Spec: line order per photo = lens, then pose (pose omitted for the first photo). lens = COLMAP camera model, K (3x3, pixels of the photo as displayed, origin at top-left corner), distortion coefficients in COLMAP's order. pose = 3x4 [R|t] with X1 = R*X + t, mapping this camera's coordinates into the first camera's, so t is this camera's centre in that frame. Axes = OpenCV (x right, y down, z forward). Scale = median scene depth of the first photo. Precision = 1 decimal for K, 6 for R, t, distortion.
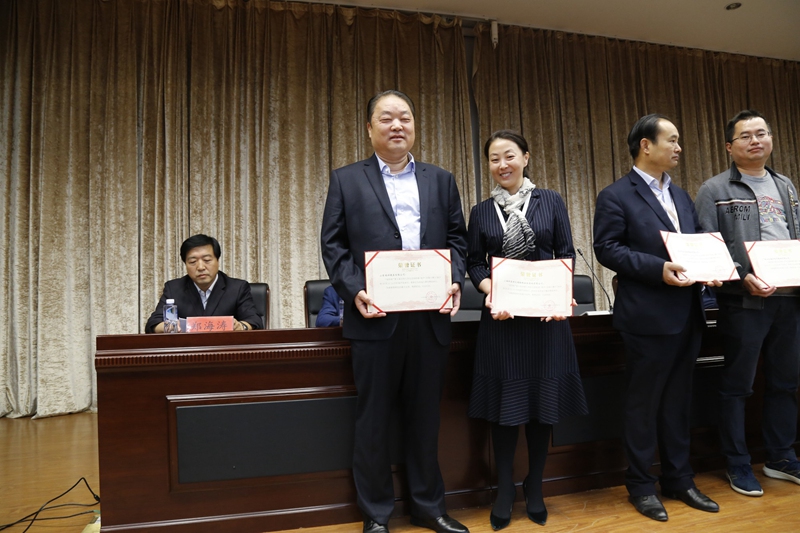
lens RADIAL K [[548.6, 0, 400.0], [0, 548.6, 266.5], [0, 0, 1]] dist [-0.124800, 0.073048]
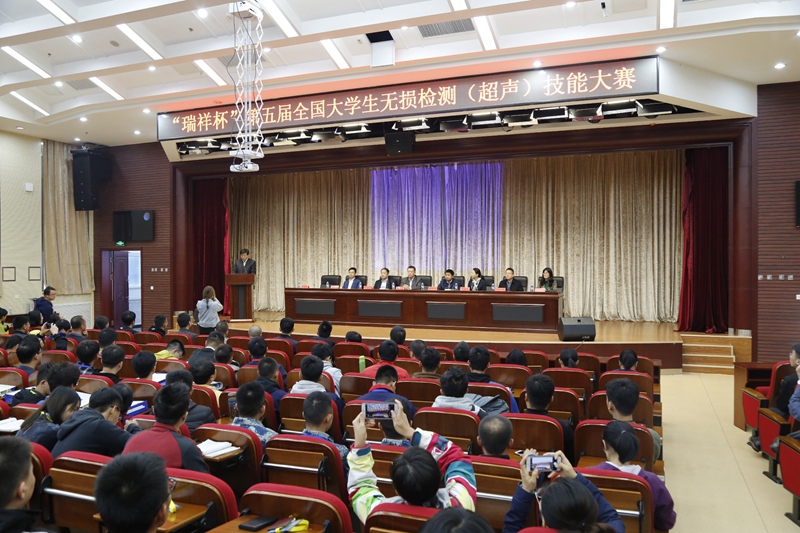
lens RADIAL K [[671.7, 0, 400.0], [0, 671.7, 266.5], [0, 0, 1]] dist [-0.013186, -0.001924]
pose [[0.808531, 0.040884, -0.587032, 2.076772], [0.011513, 0.996294, 0.085245, -0.312279], [0.588341, -0.075681, 0.805063, -1.822025]]
